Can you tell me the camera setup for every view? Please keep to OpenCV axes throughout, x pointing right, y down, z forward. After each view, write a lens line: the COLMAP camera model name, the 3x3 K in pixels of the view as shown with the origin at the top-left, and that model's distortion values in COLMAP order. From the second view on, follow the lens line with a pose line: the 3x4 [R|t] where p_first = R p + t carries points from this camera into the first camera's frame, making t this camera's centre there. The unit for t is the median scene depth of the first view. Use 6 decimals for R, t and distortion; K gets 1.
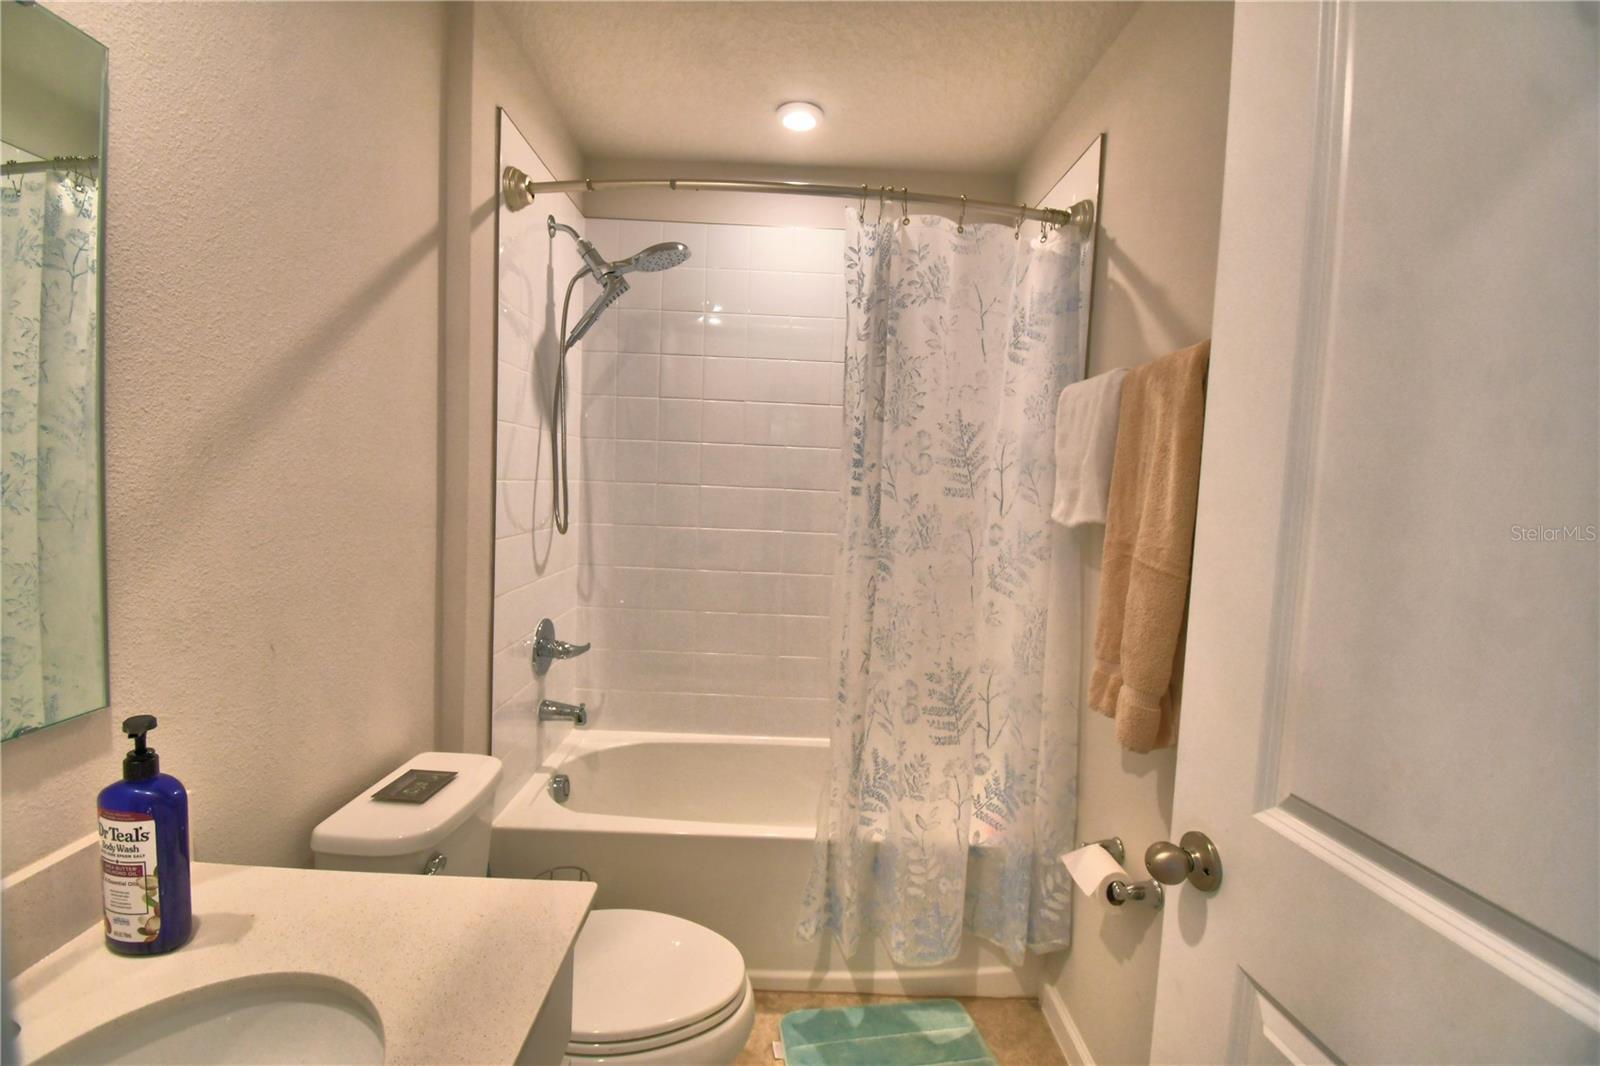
lens RADIAL K [[702.2, 0, 797.9], [0, 702.2, 528.9], [0, 0, 1]] dist [0.020620, -0.025970]
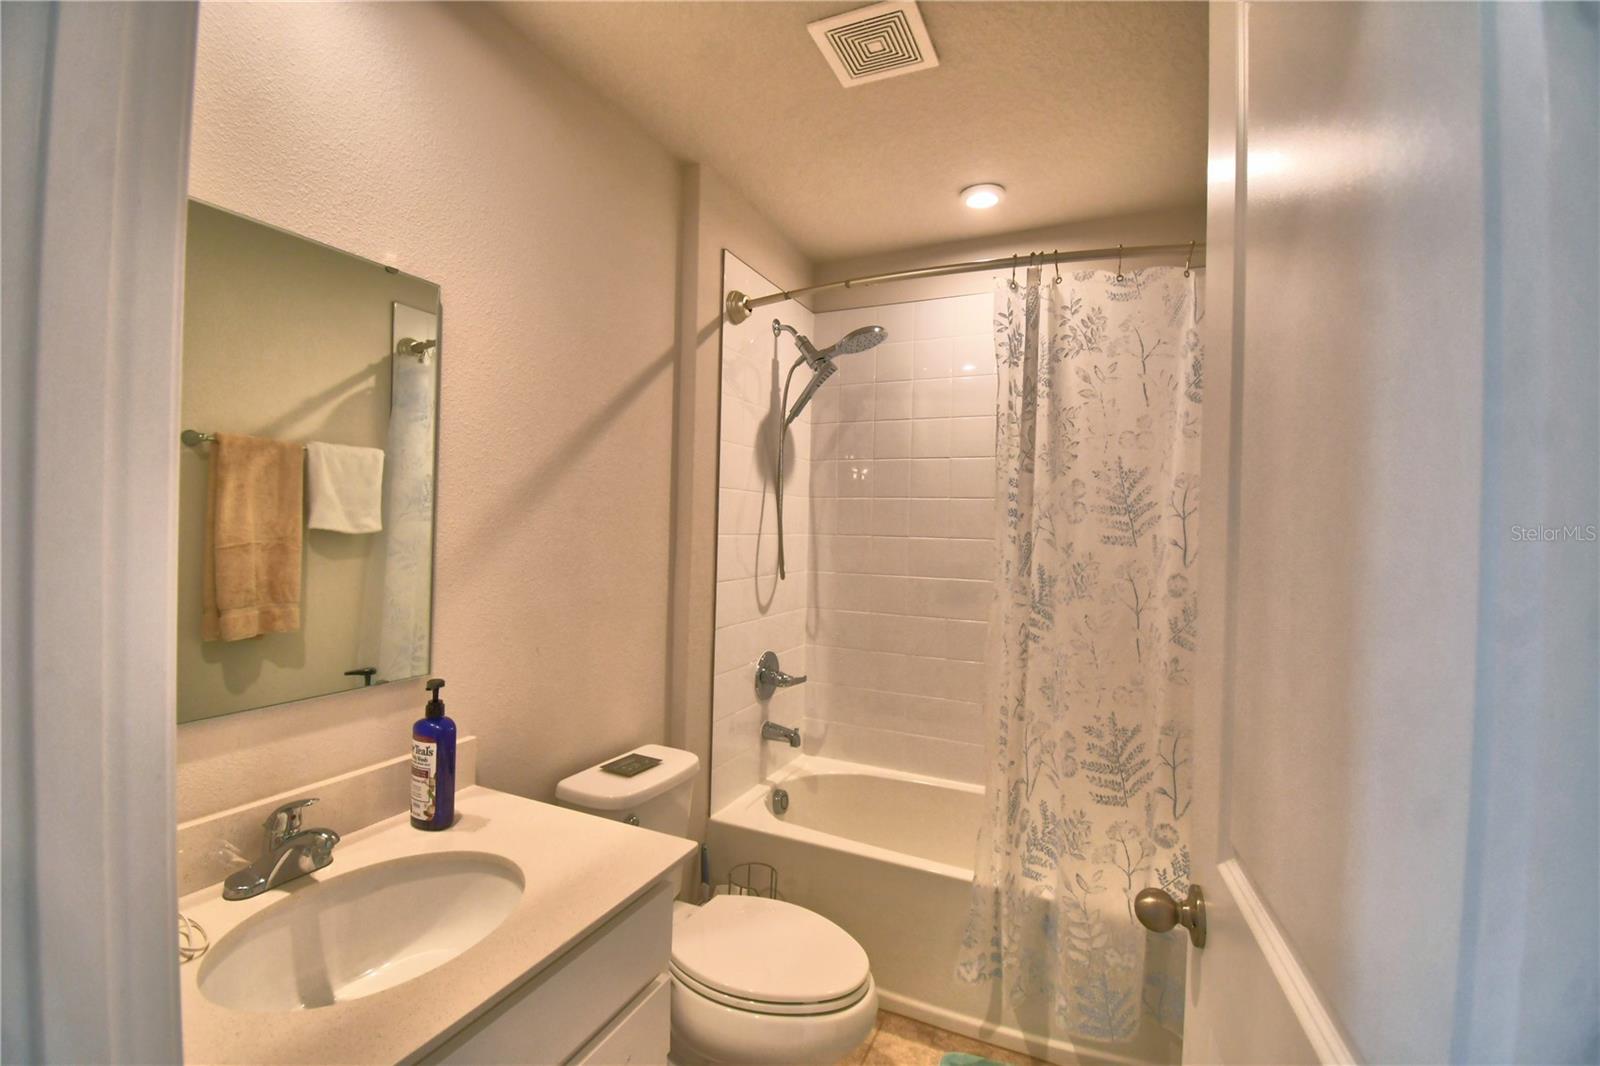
lens RADIAL K [[702.2, 0, 797.9], [0, 702.2, 528.9], [0, 0, 1]] dist [0.020620, -0.025970]
pose [[0.902021, -0.018274, -0.431305, 0.245288], [-0.015301, 0.997123, -0.074245, 0.011003], [0.431420, 0.073570, 0.899146, -0.068917]]
